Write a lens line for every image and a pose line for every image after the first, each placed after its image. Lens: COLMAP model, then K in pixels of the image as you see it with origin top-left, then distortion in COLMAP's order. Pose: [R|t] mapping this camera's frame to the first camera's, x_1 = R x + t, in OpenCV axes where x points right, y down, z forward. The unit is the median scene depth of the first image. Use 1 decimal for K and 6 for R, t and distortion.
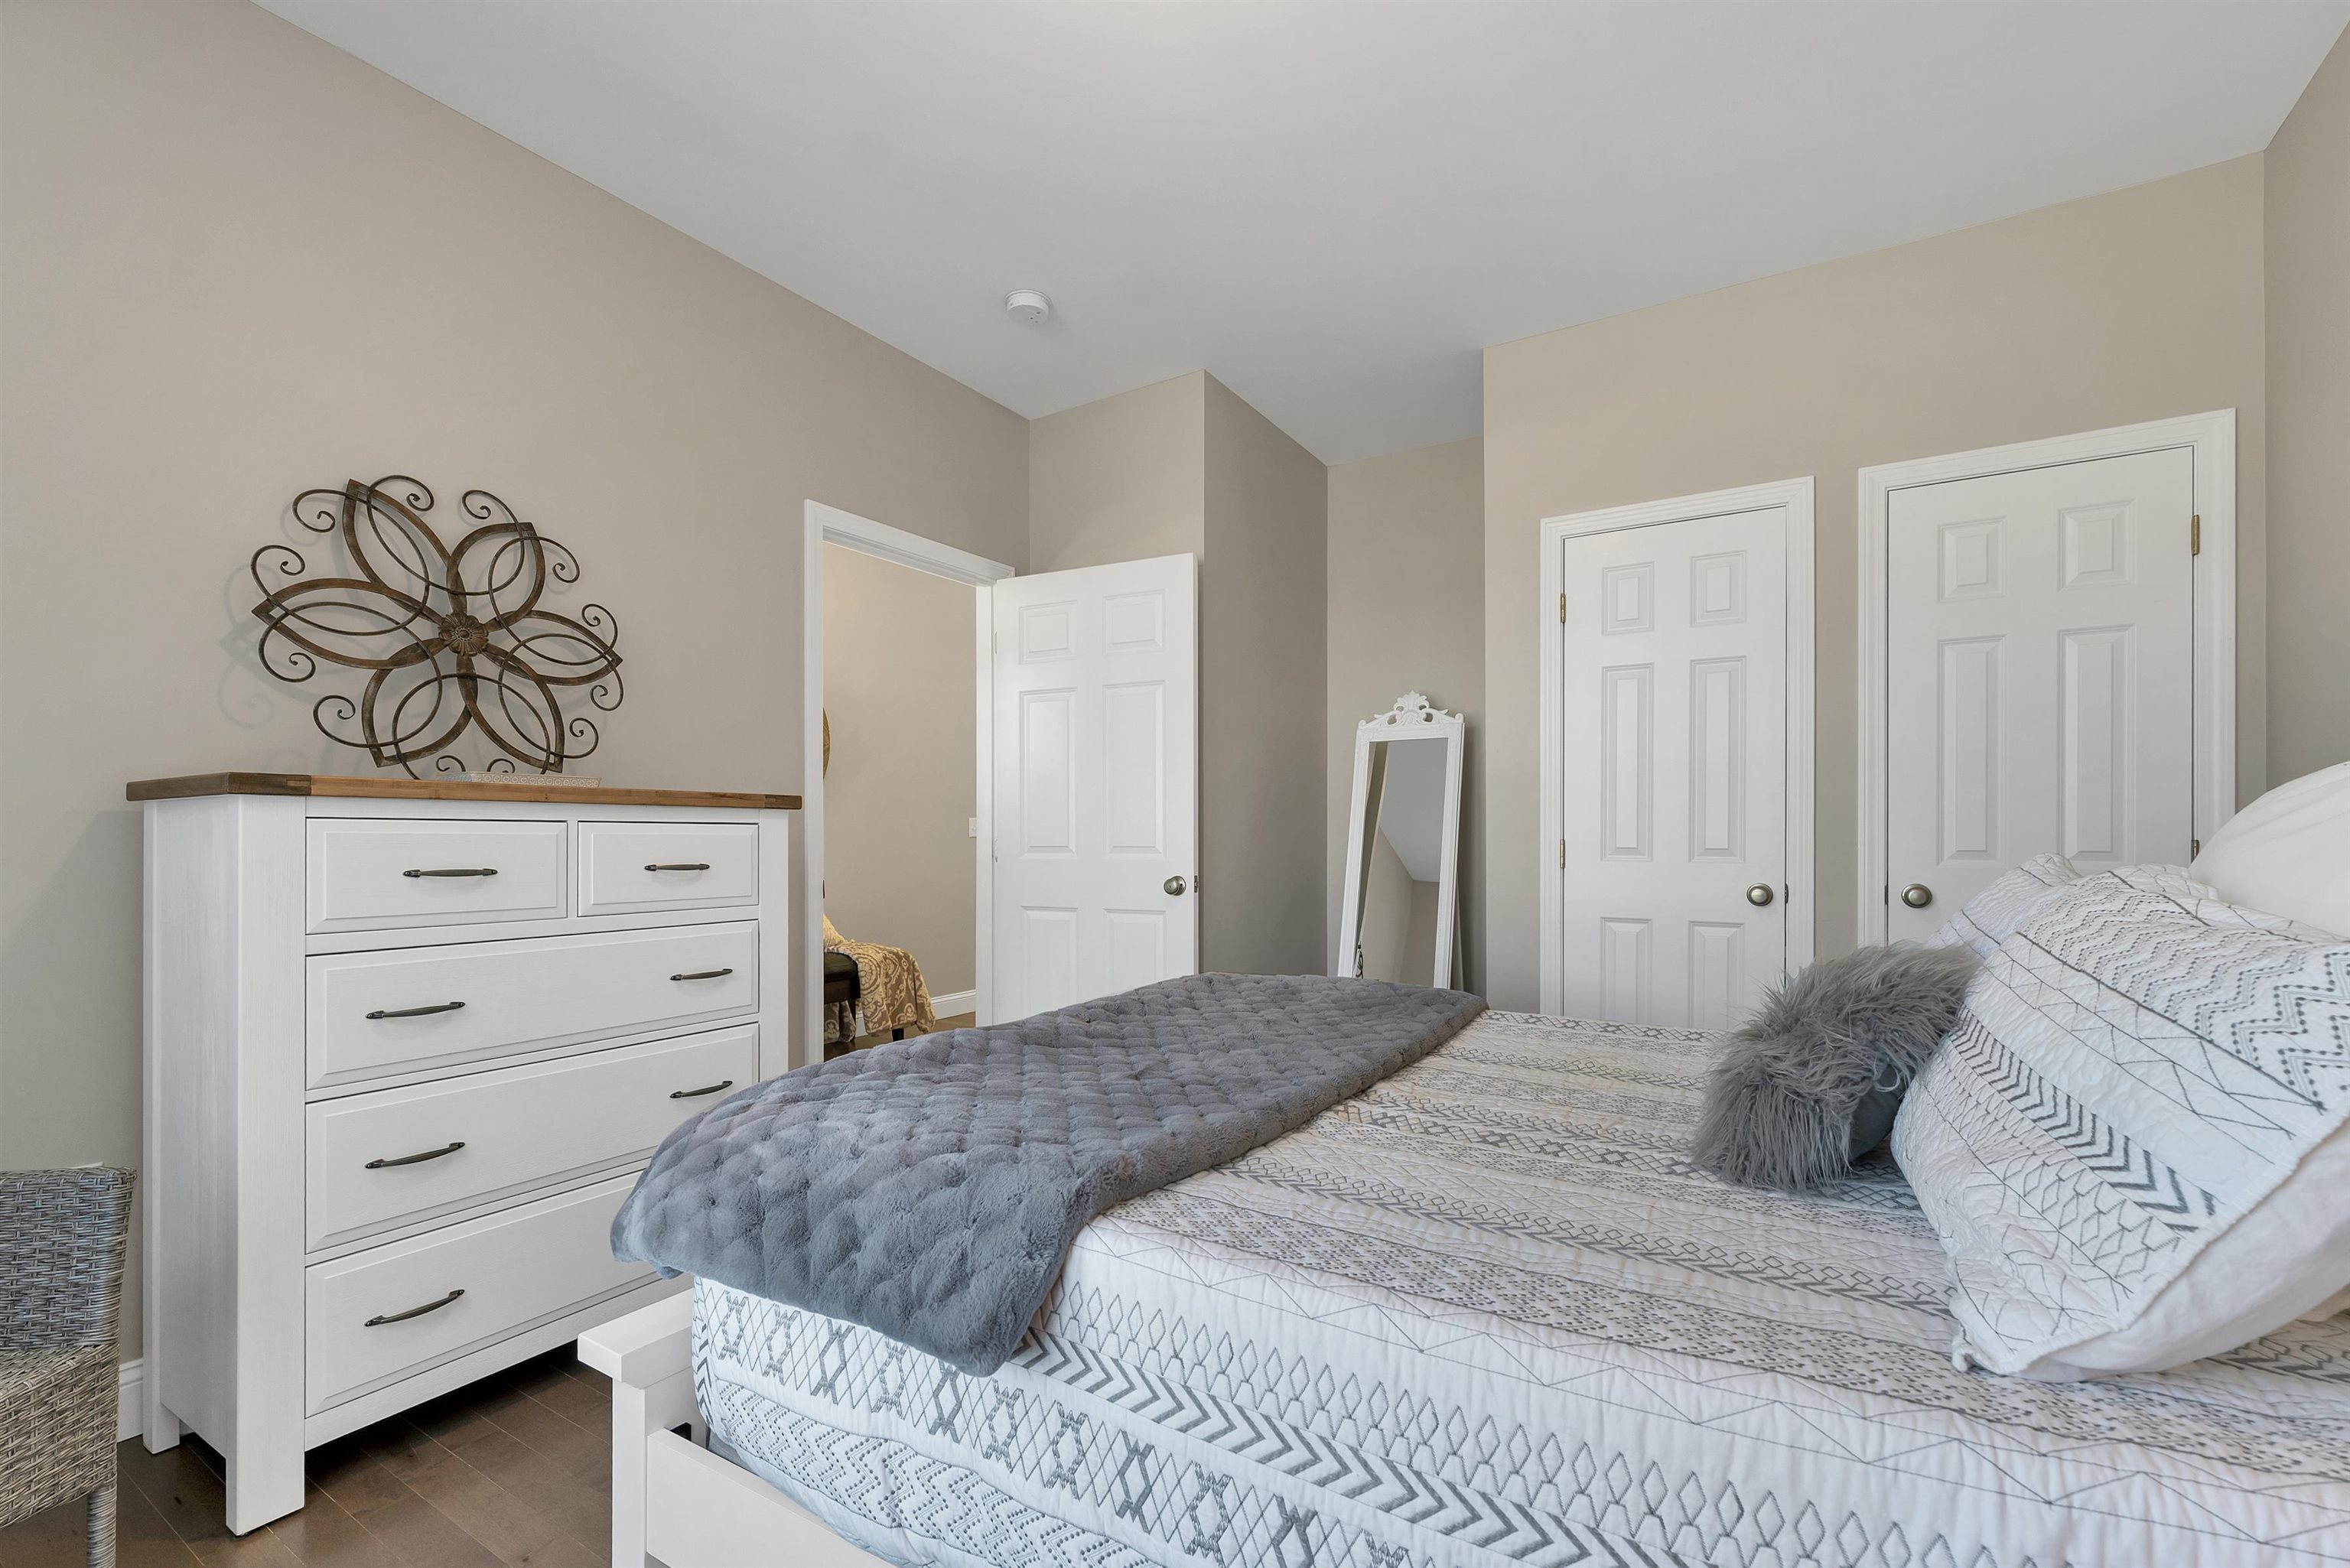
lens RADIAL K [[1011.8, 0, 1167.2], [0, 1011.8, 837.7], [0, 0, 1]] dist [-0.001482, 0.000002]
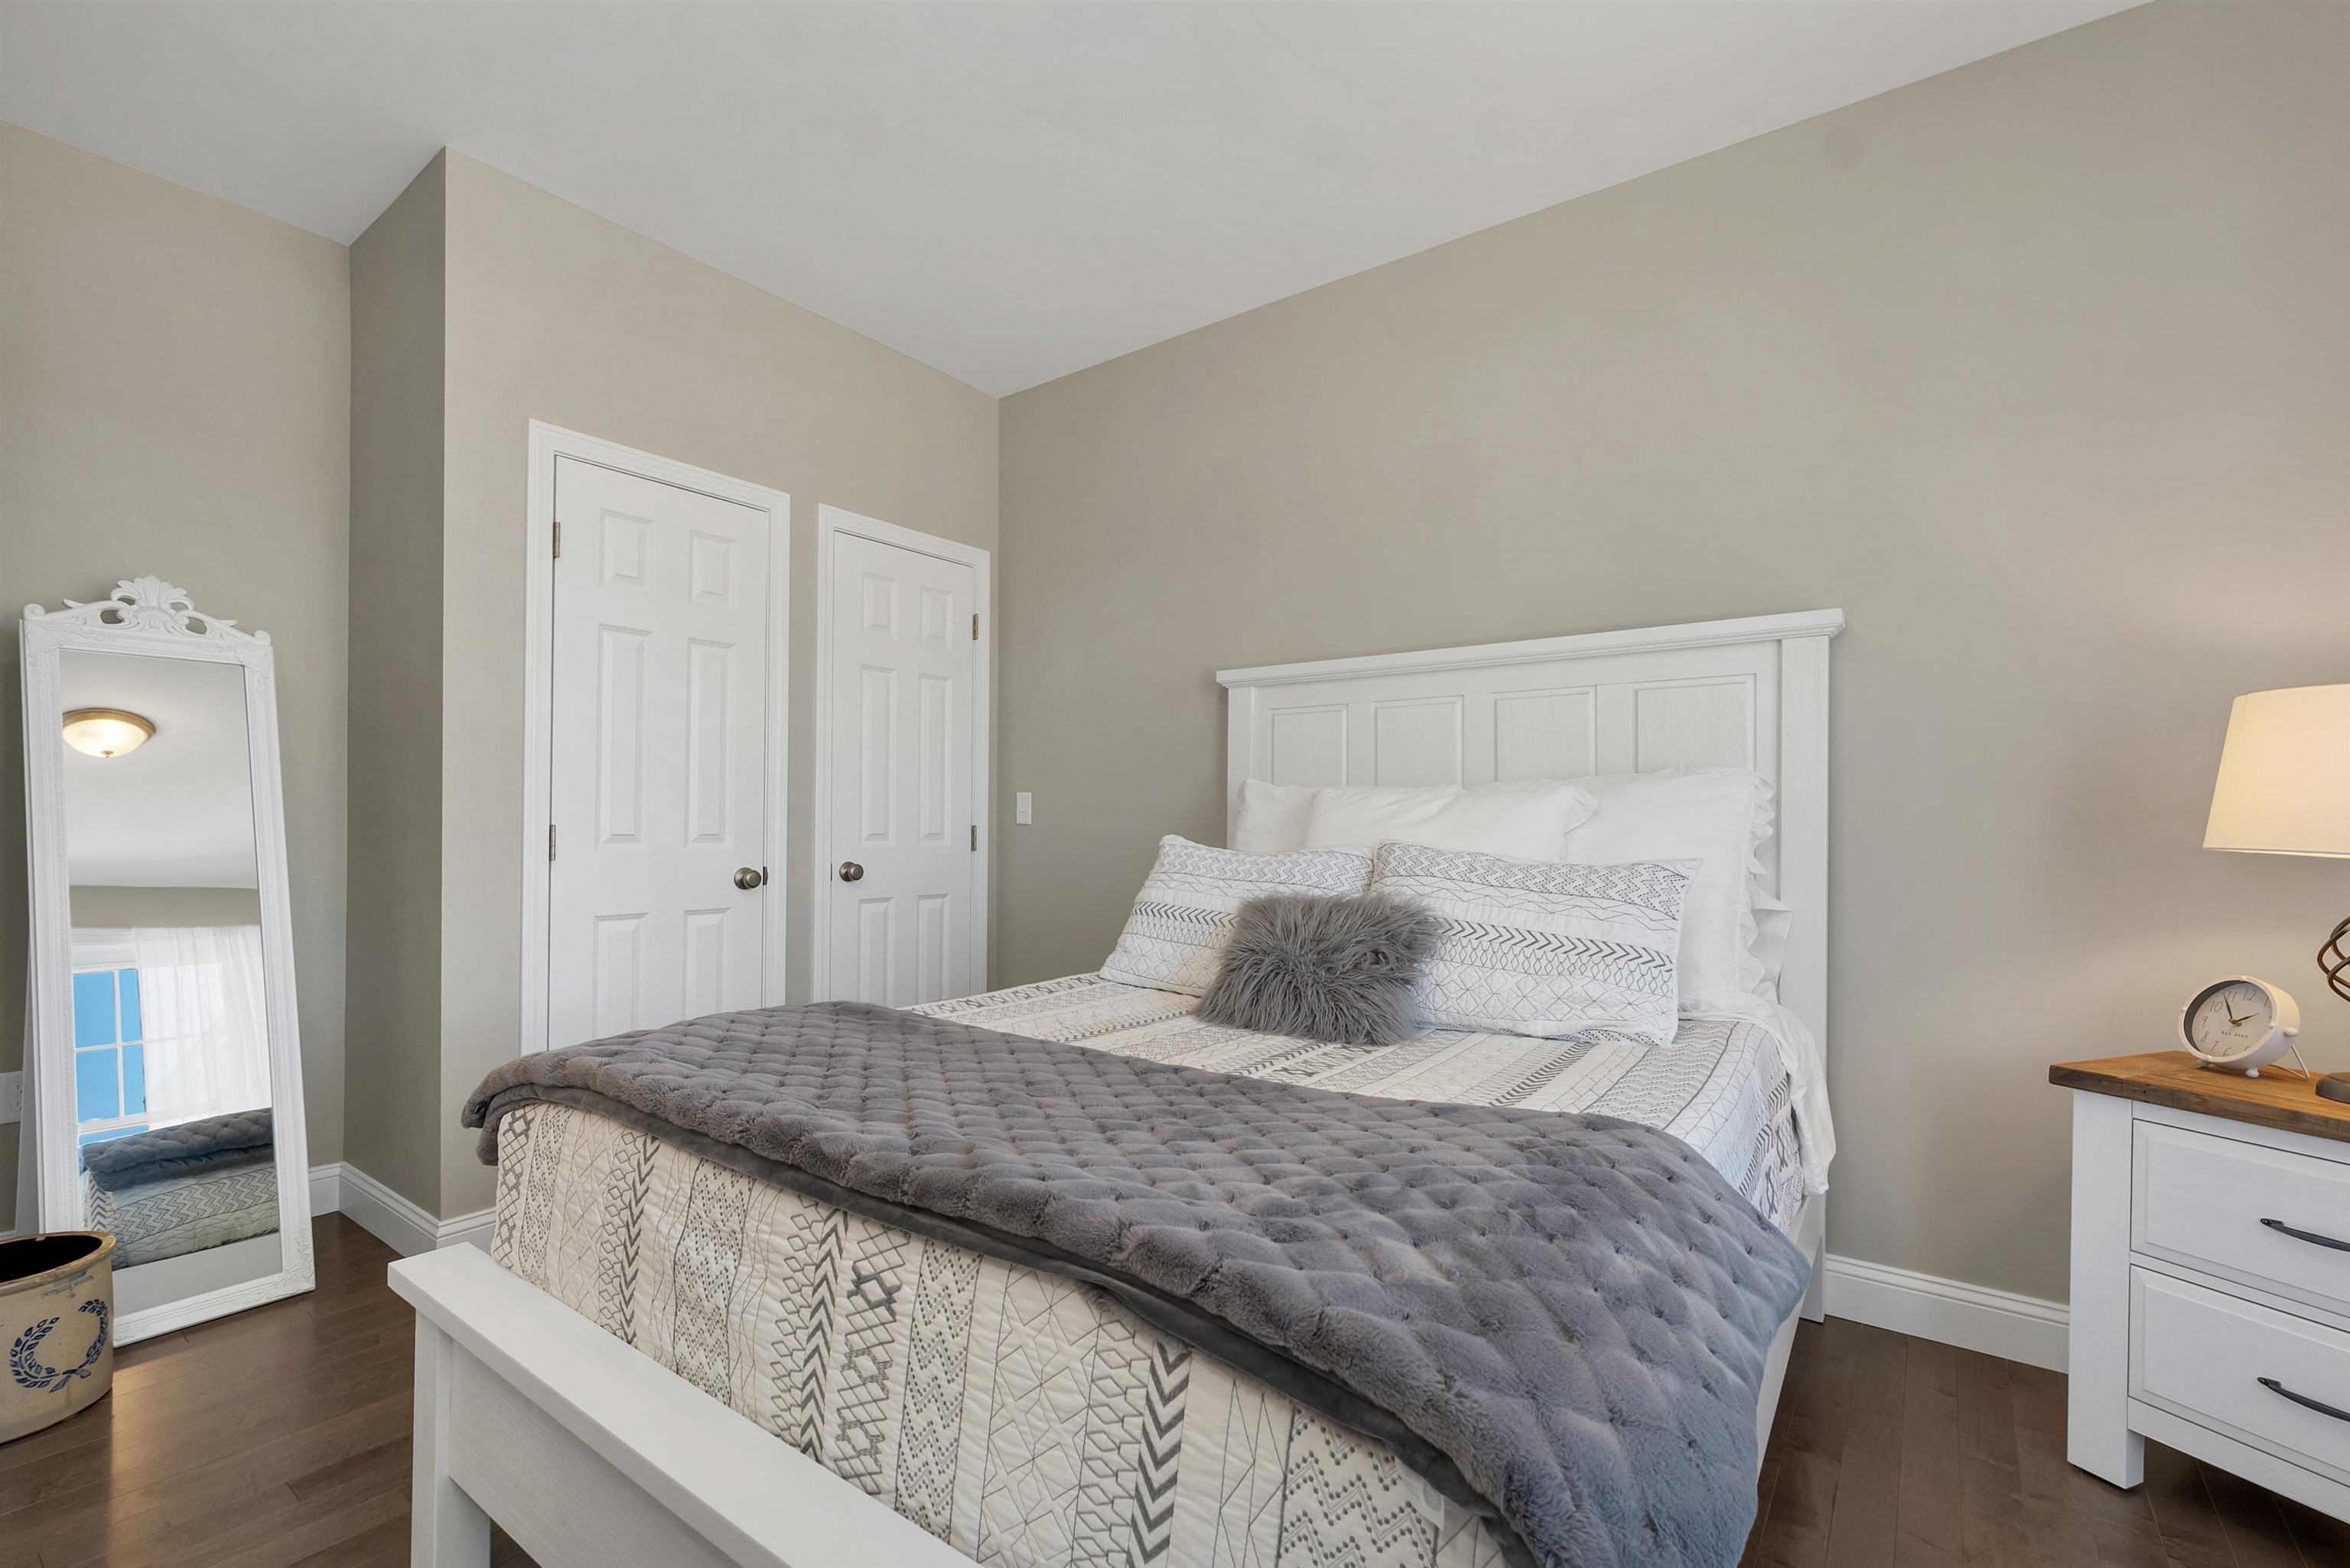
lens RADIAL K [[1011.8, 0, 1184.4], [0, 1011.8, 802.2], [0, 0, 1]] dist [-0.001482, 0.000002]
pose [[0.068876, 0.021395, 0.997396, -0.635511], [-0.000604, 0.999771, -0.021404, 0.001220], [-0.997625, 0.000871, 0.068874, 0.743960]]
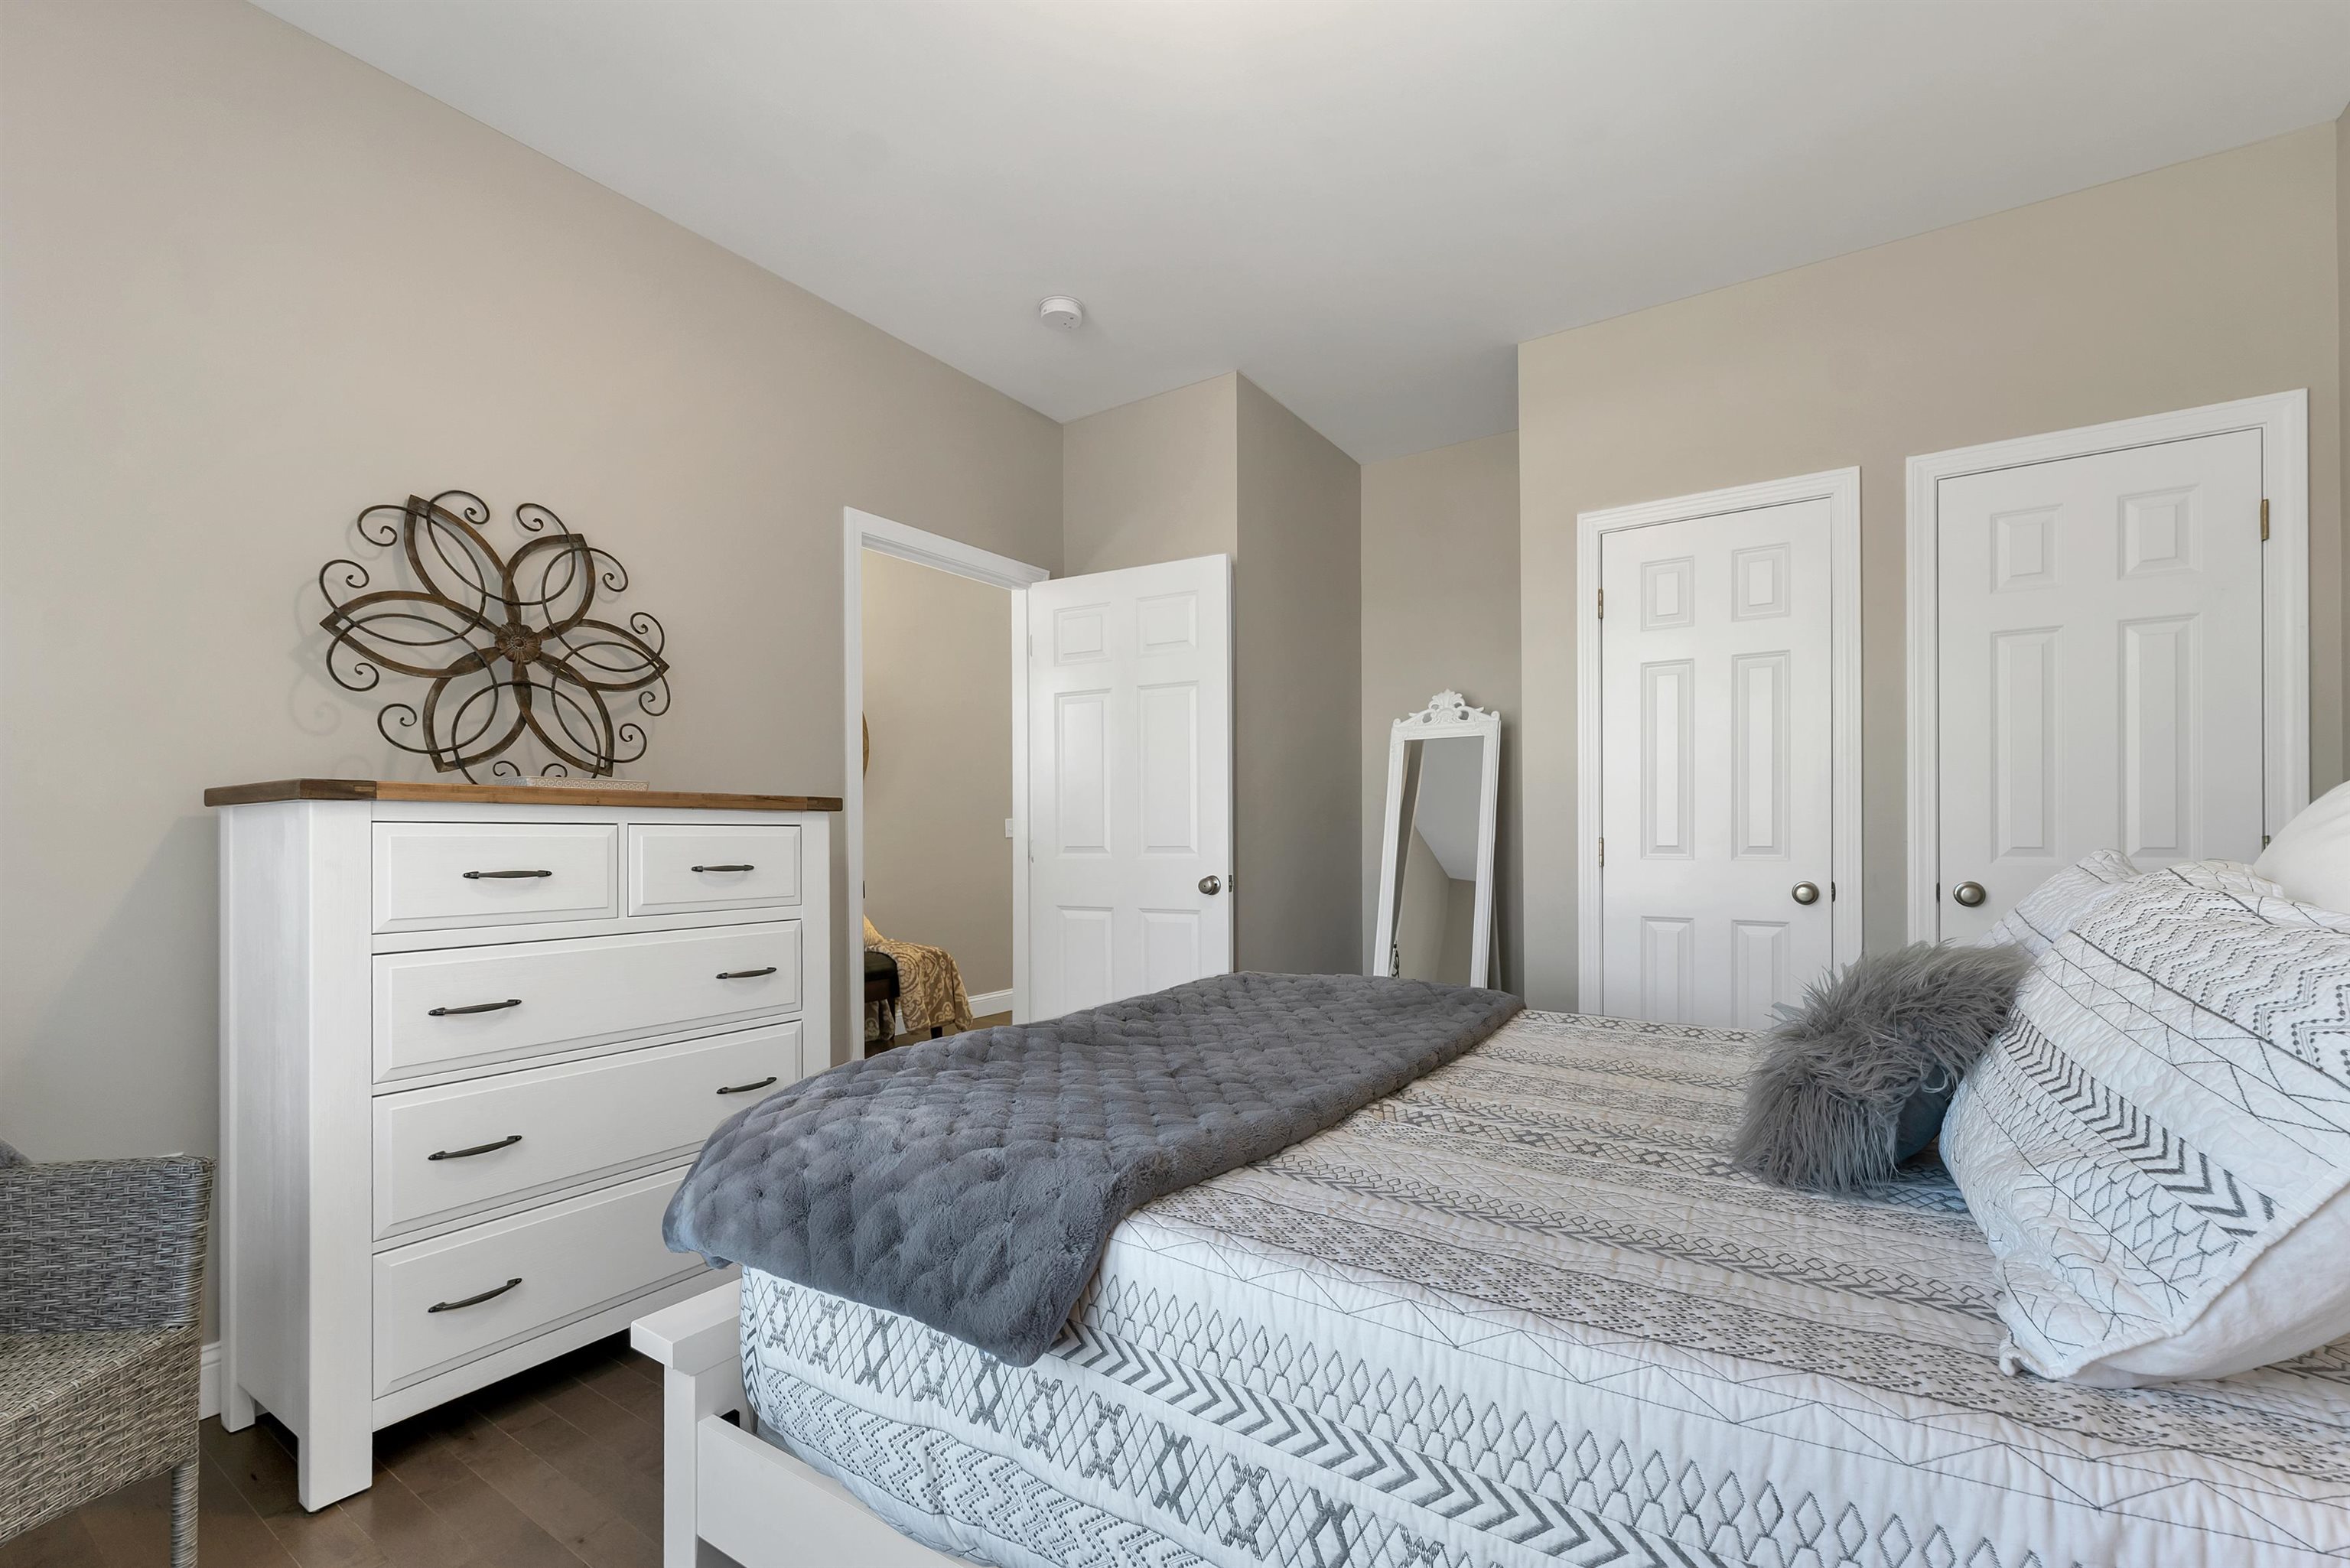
lens RADIAL K [[1011.8, 0, 1162.4], [0, 1011.8, 838.5], [0, 0, 1]] dist [-0.001482, 0.000002]
pose [[0.999239, -0.004059, -0.038799, 0.000334], [0.004102, 0.999991, 0.001027, -0.000345], [0.038794, -0.001185, 0.999247, -0.010633]]
